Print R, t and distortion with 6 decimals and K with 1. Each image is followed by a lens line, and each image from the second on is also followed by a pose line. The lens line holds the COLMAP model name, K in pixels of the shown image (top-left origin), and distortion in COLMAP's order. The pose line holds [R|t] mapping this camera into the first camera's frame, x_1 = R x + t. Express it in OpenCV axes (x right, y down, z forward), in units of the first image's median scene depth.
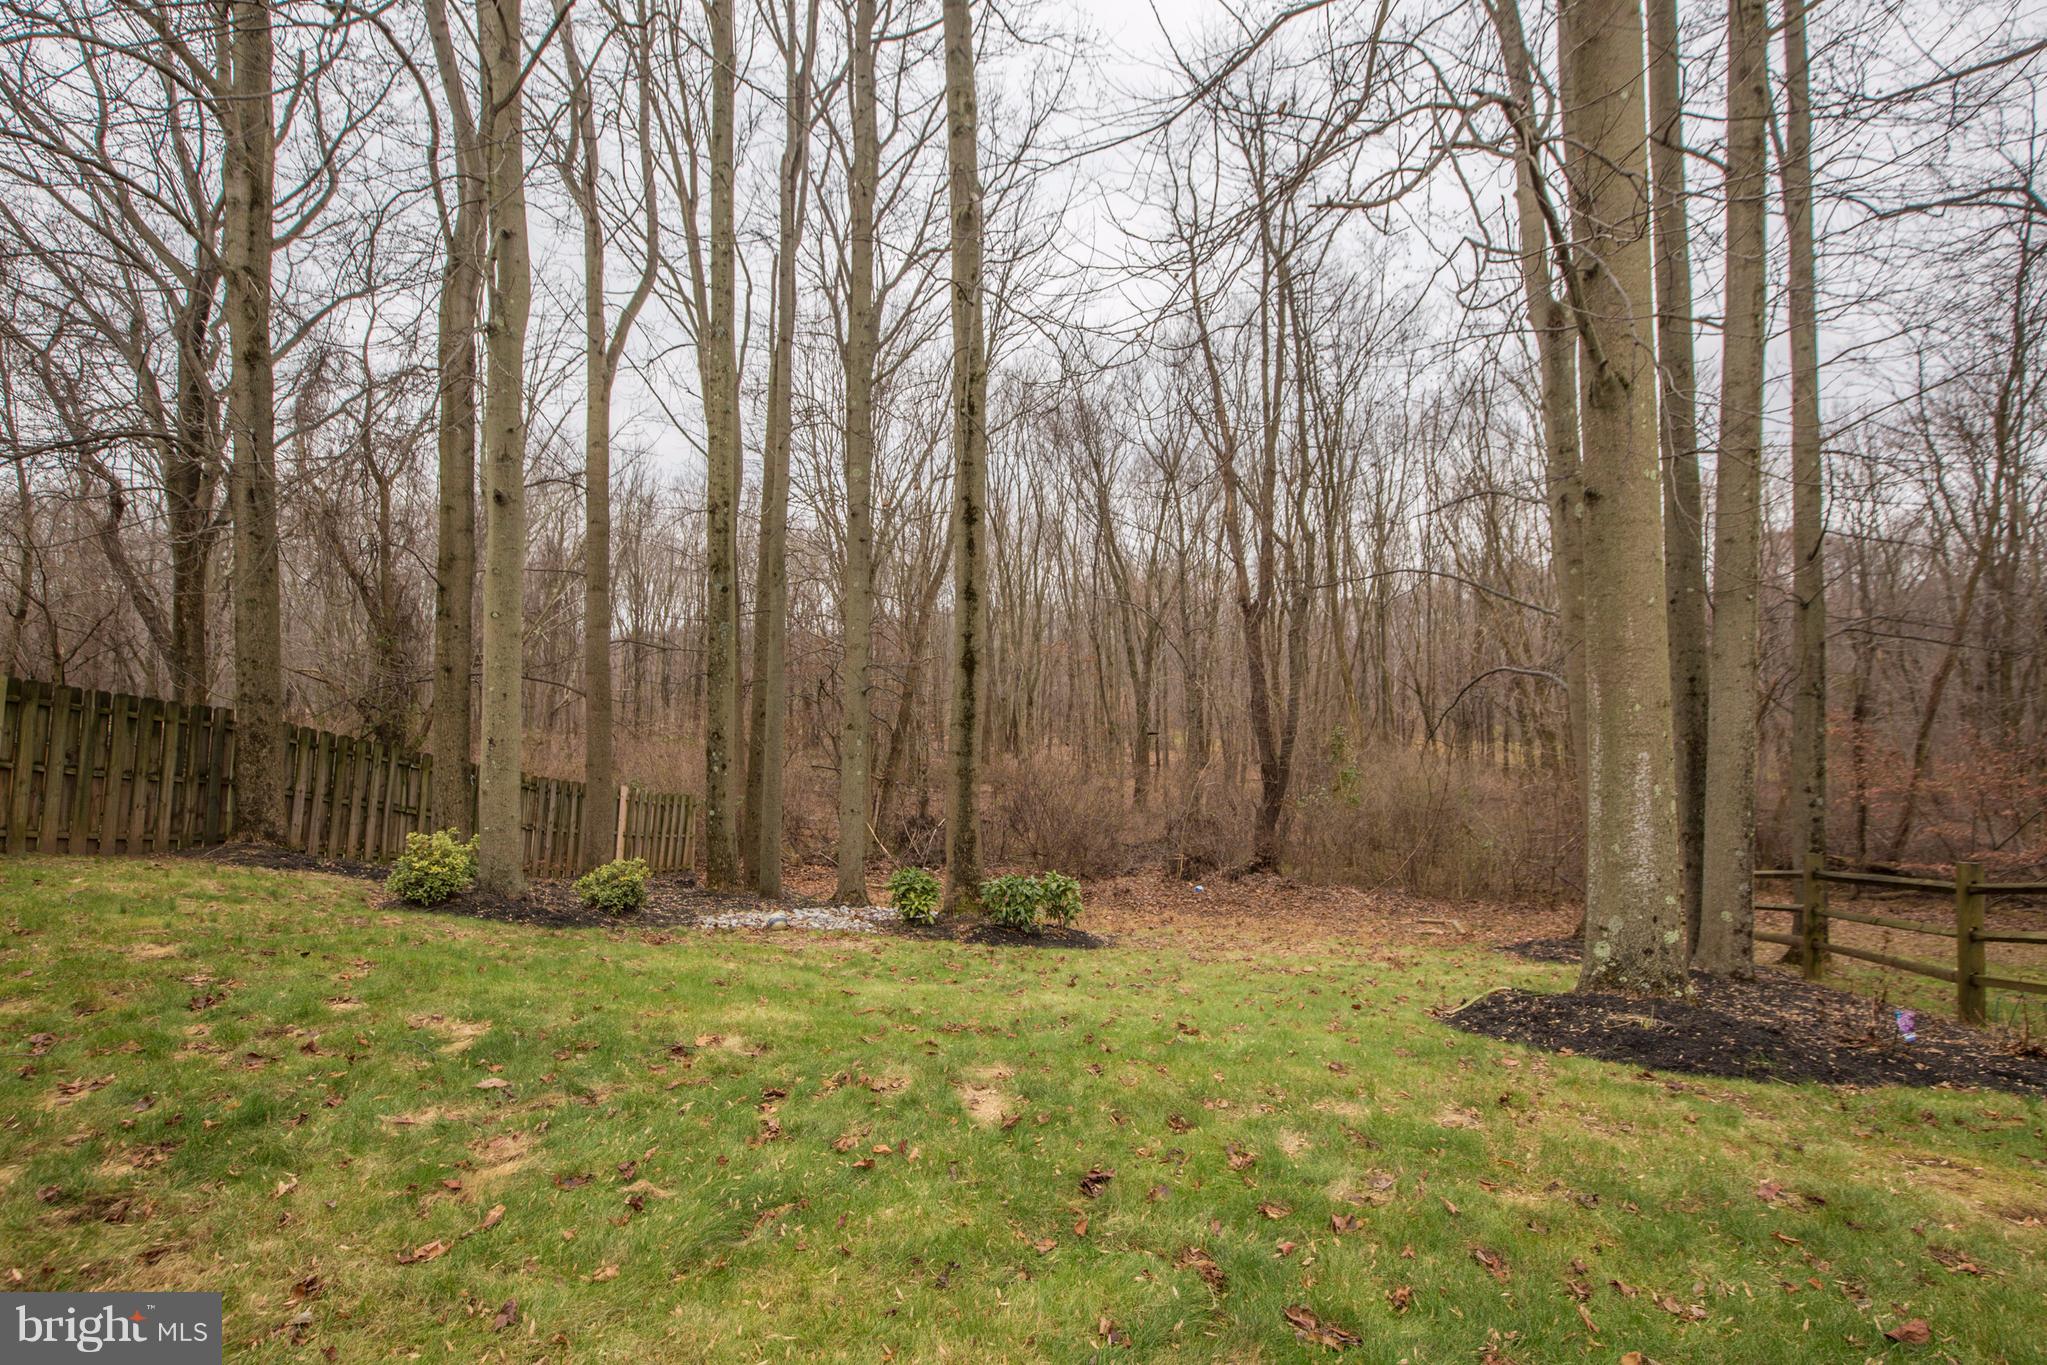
lens RADIAL K [[963.8, 0, 1031.7], [0, 963.8, 655.3], [0, 0, 1]] dist [-0.020974, 0.000069]
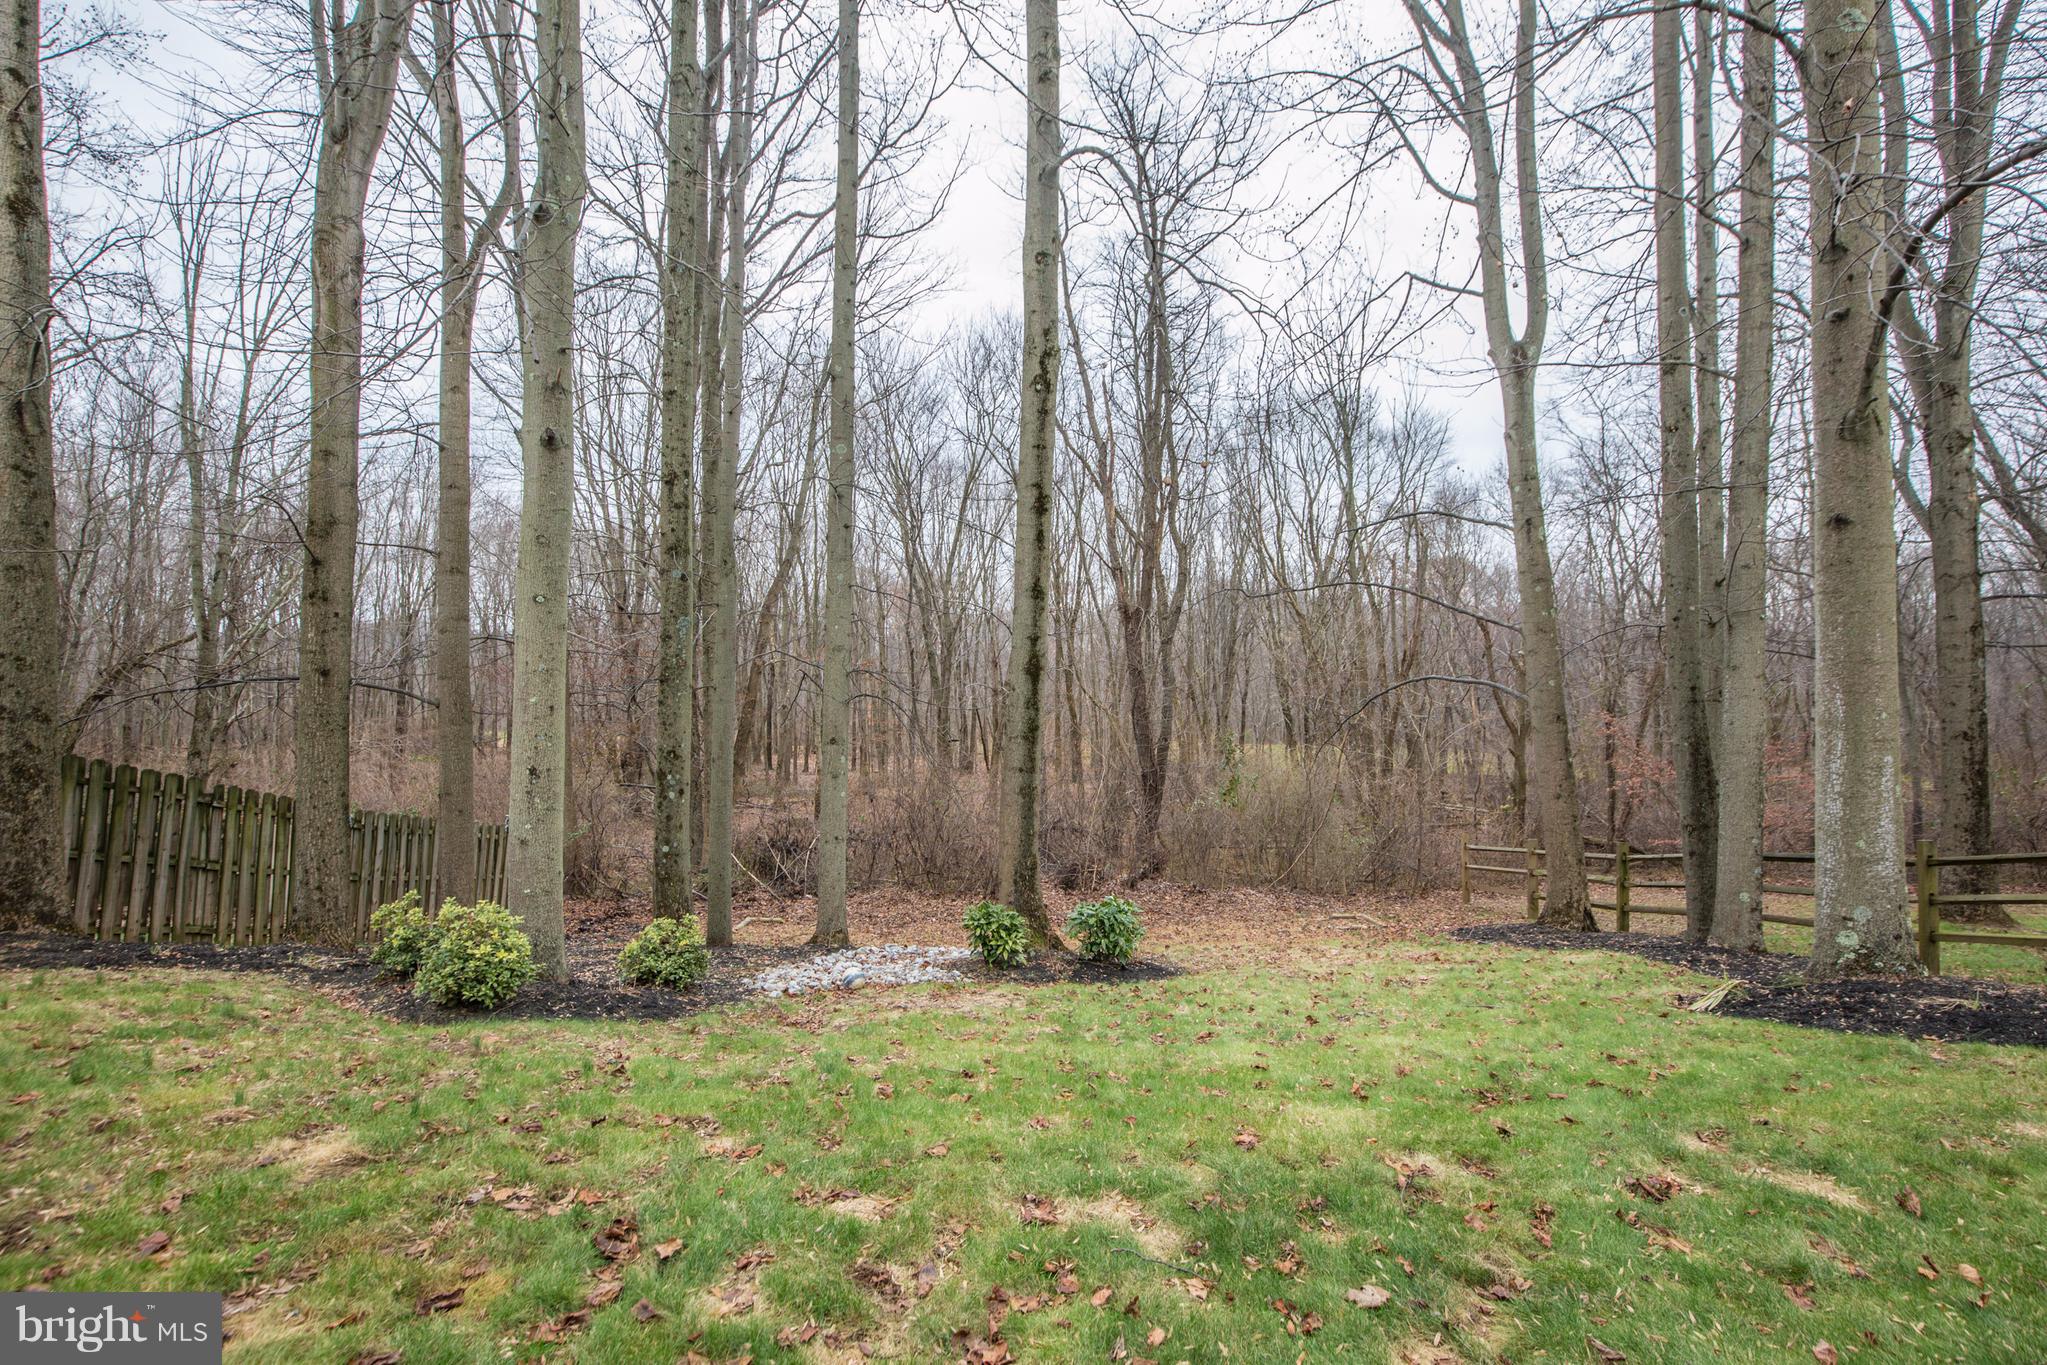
lens RADIAL K [[963.8, 0, 1031.7], [0, 963.8, 655.3], [0, 0, 1]] dist [-0.020974, 0.000069]
pose [[0.950922, 0.011379, 0.309223, -0.345155], [-0.009748, 0.999929, -0.006819, 0.001299], [-0.309278, 0.003470, 0.950965, 0.144220]]
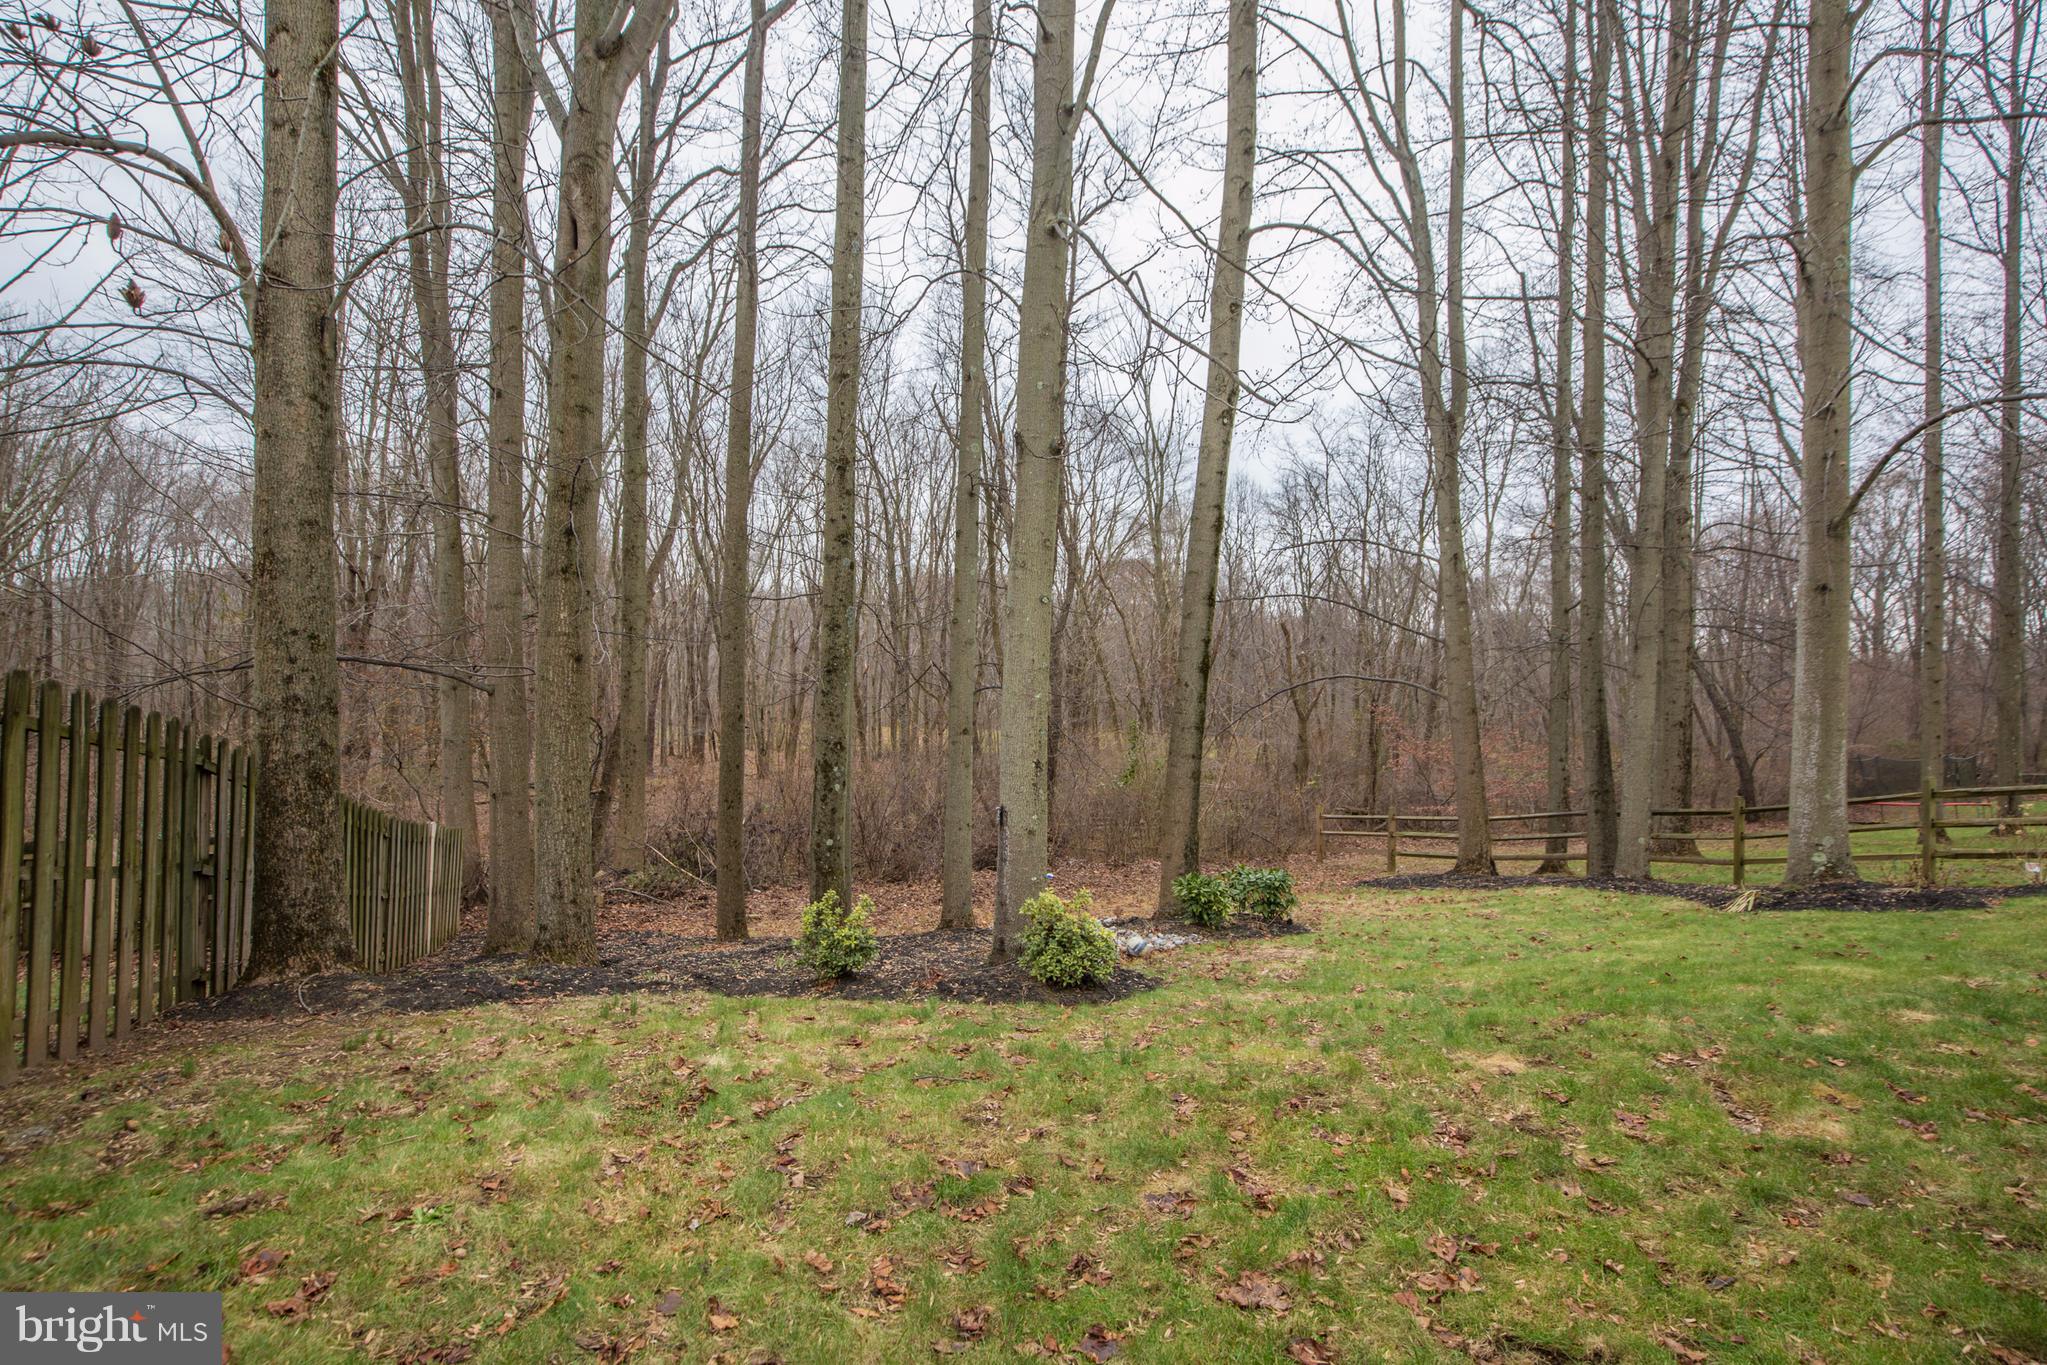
lens RADIAL K [[963.8, 0, 1031.7], [0, 963.8, 655.3], [0, 0, 1]] dist [-0.020974, 0.000069]
pose [[0.777609, 0.028414, 0.628106, -0.844909], [-0.035281, 0.999376, -0.001530, 0.003384], [-0.627757, -0.020971, 0.778126, 0.321090]]
